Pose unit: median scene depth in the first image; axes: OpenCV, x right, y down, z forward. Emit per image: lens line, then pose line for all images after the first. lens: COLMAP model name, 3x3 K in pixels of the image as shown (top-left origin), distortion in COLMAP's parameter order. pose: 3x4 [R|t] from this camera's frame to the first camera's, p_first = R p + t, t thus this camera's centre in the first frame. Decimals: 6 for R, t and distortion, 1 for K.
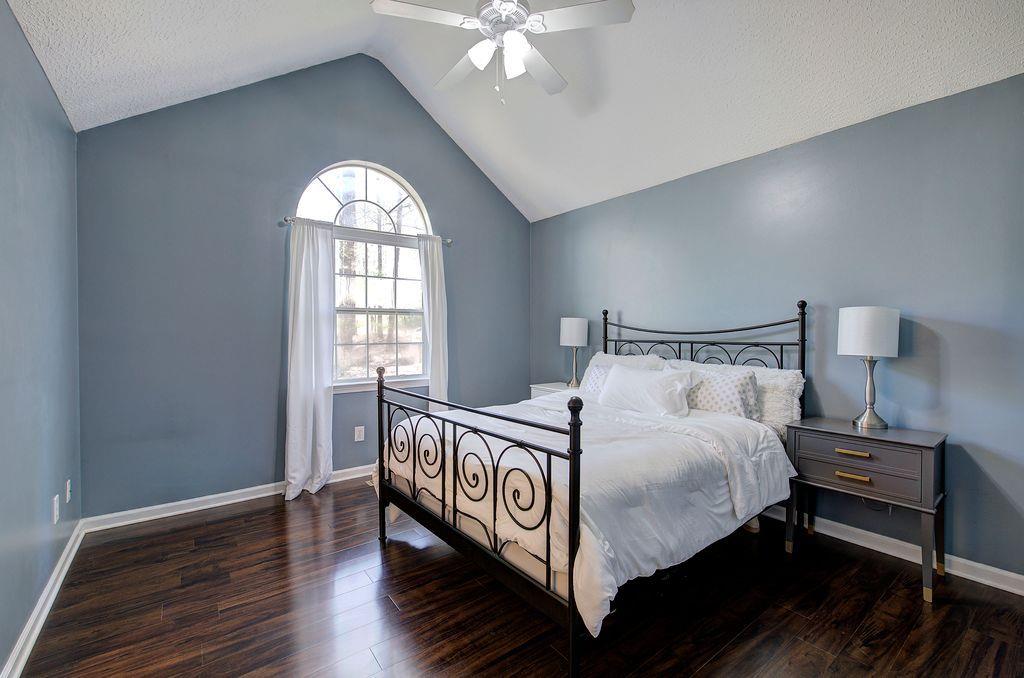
lens RADIAL K [[434.8, 0, 511.3], [0, 434.8, 337.5], [0, 0, 1]] dist [-0.003757, 0.000518]
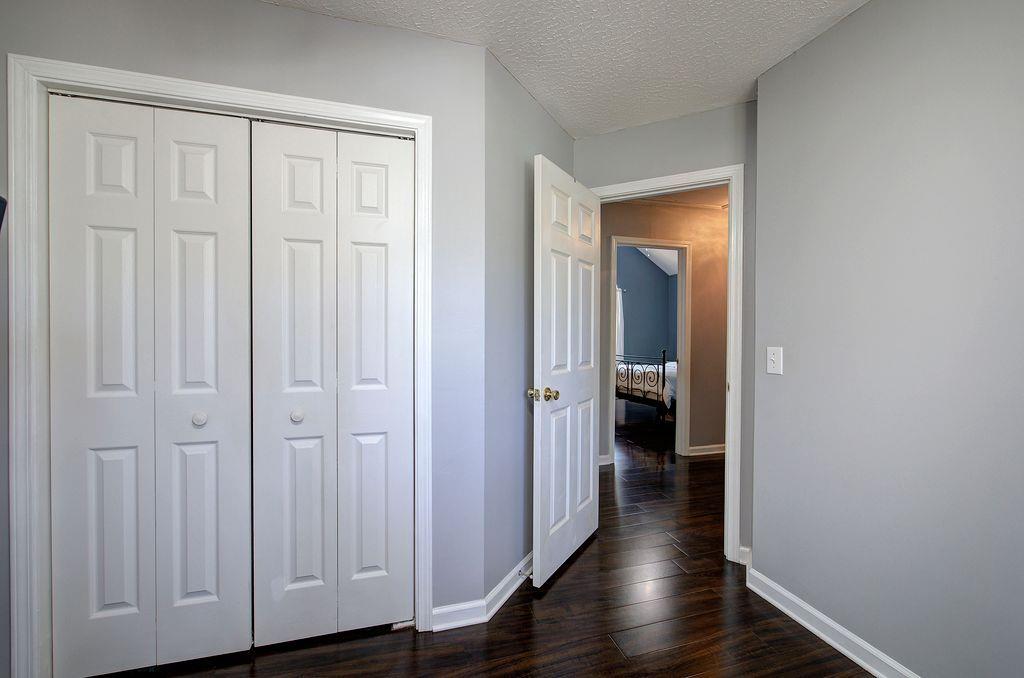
lens RADIAL K [[434.8, 0, 510.9], [0, 434.8, 338.6], [0, 0, 1]] dist [-0.003757, 0.000518]
pose [[0.933776, 0.000259, -0.357859, 0.207541], [-0.000792, 0.999999, -0.001343, 0.027476], [0.357858, 0.001538, 0.933775, -2.593834]]
